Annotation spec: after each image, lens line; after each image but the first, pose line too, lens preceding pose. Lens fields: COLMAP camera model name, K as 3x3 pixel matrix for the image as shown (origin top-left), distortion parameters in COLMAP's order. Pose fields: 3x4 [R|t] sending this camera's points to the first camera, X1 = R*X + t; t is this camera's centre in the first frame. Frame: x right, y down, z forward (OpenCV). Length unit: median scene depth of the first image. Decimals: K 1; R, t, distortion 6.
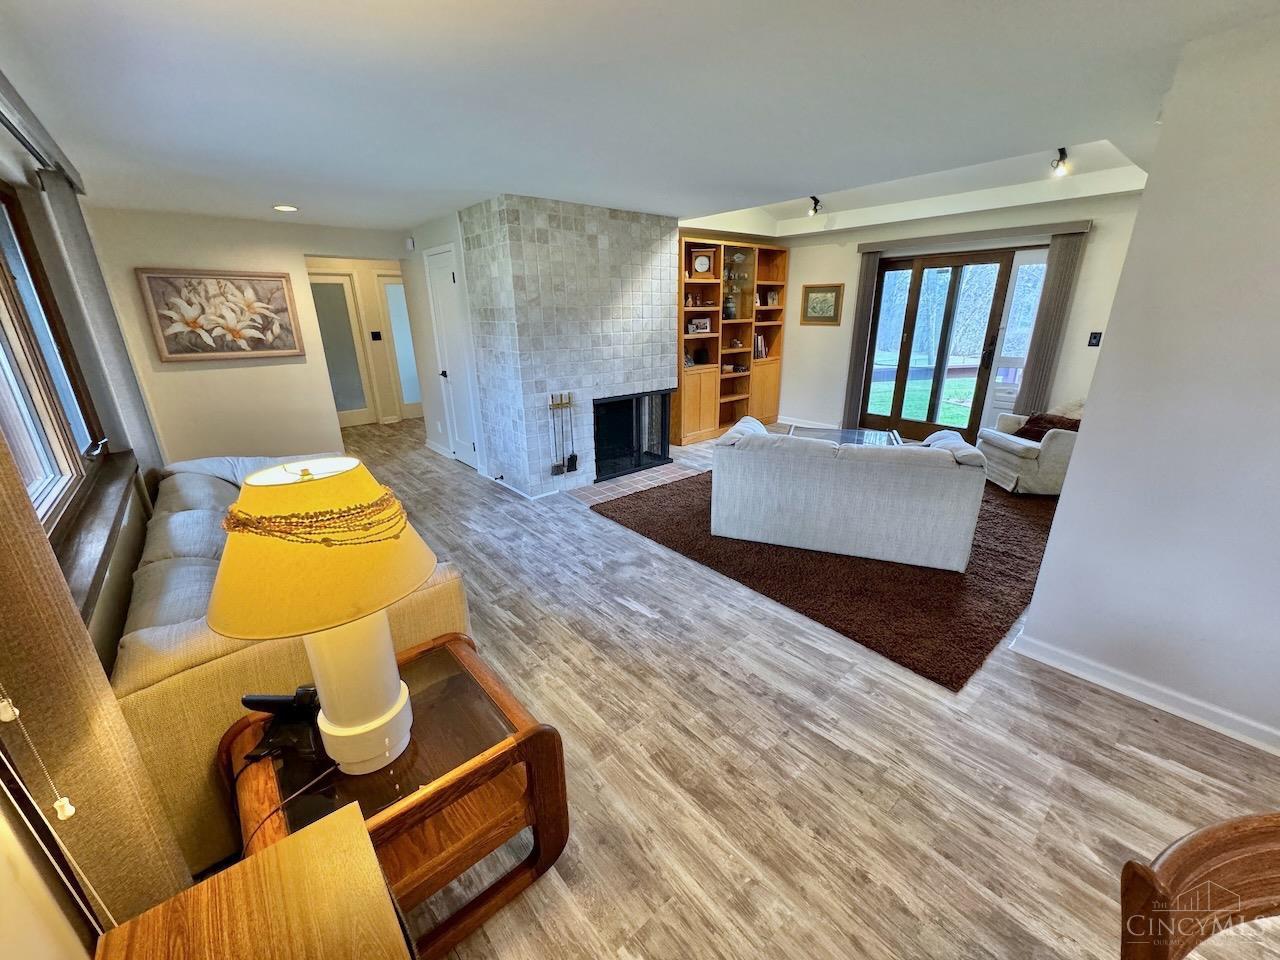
lens RADIAL K [[510.6, 0, 640.9], [0, 510.6, 476.6], [0, 0, 1]] dist [0.000265, -0.000039]
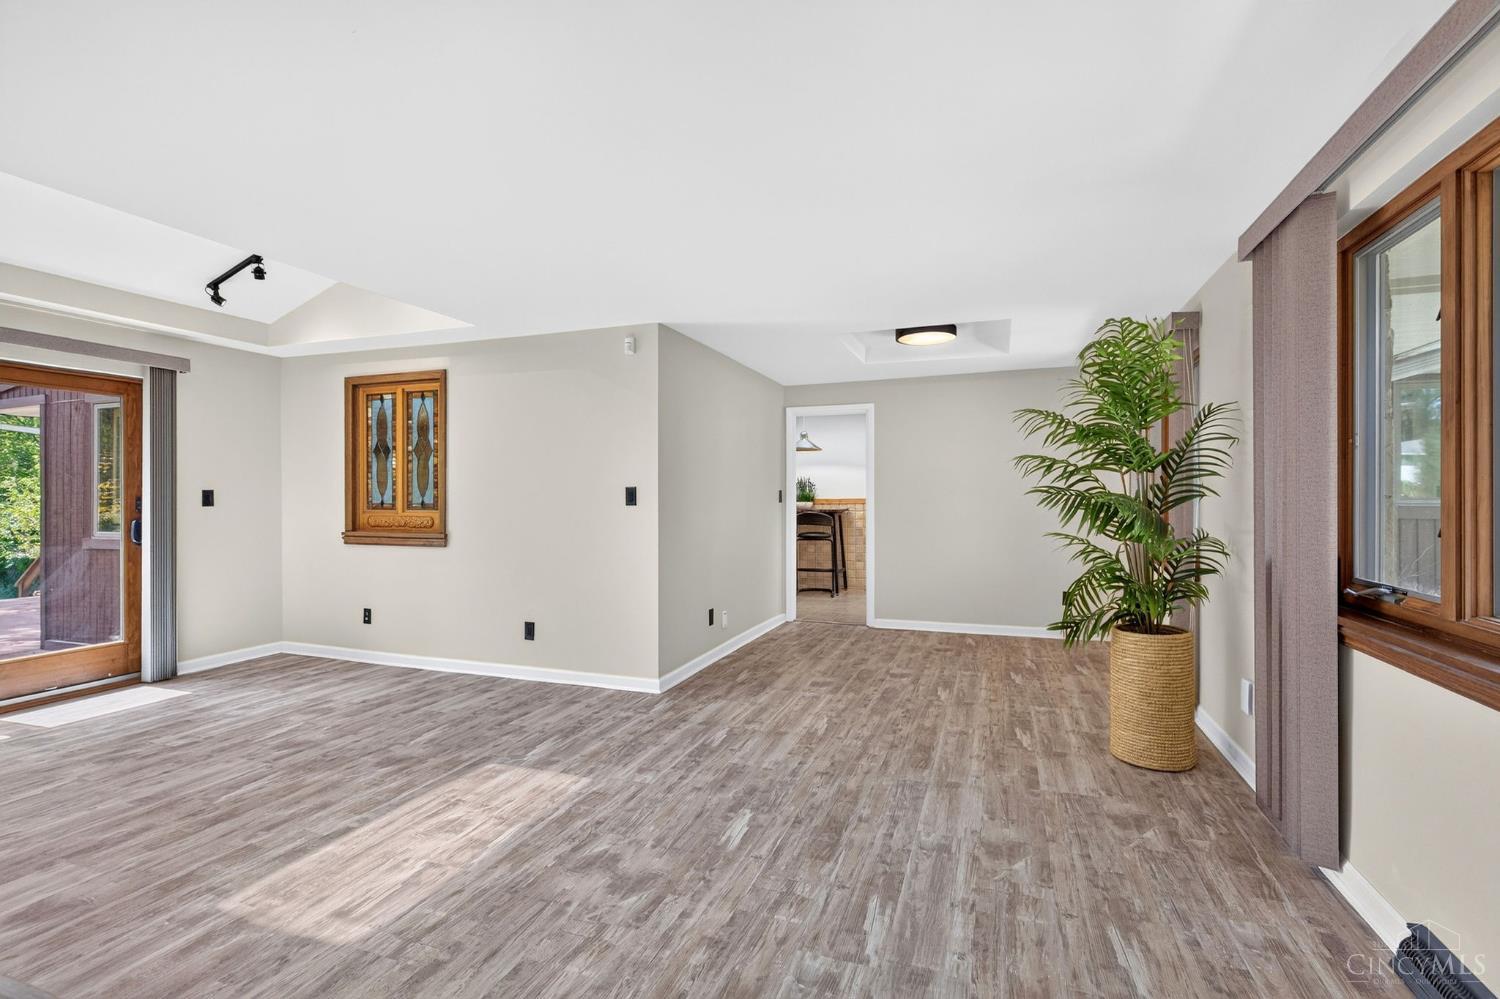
lens RADIAL K [[676.9, 0, 756.2], [0, 676.9, 501.9], [0, 0, 1]] dist [0.003299, 0.000161]
pose [[-0.496115, 0.013339, 0.868154, -0.977491], [0.280883, 0.948581, 0.145938, -0.337202], [-0.821568, 0.316252, -0.474352, 1.547936]]
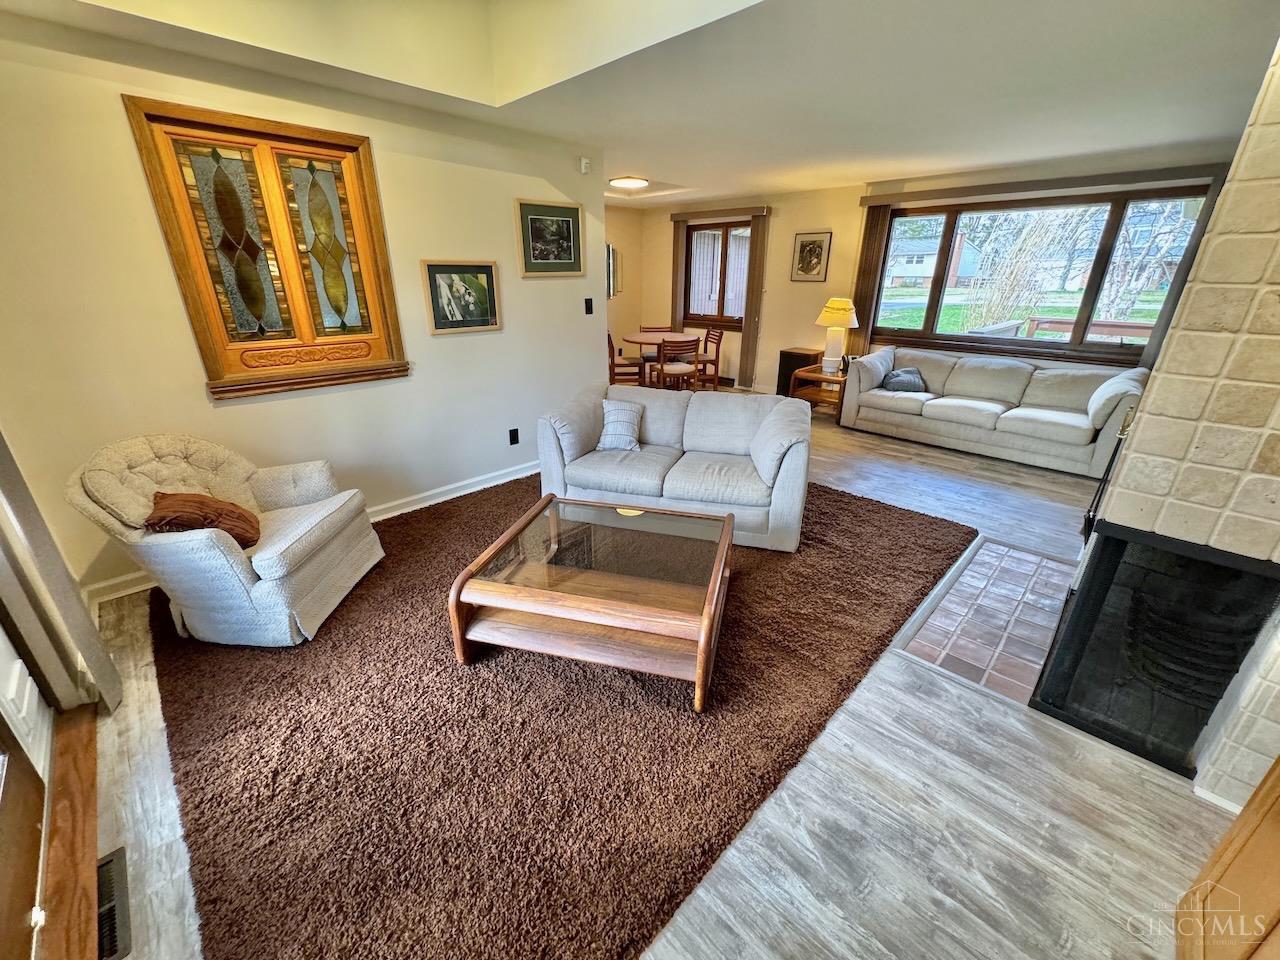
lens RADIAL K [[510.6, 0, 642.3], [0, 510.6, 485.5], [0, 0, 1]] dist [0.000265, -0.000039]
pose [[-0.996123, 0.042962, -0.076767, 0.816181], [-0.017684, 0.757039, 0.653130, -0.865753], [0.086175, 0.651955, -0.753345, 2.692938]]
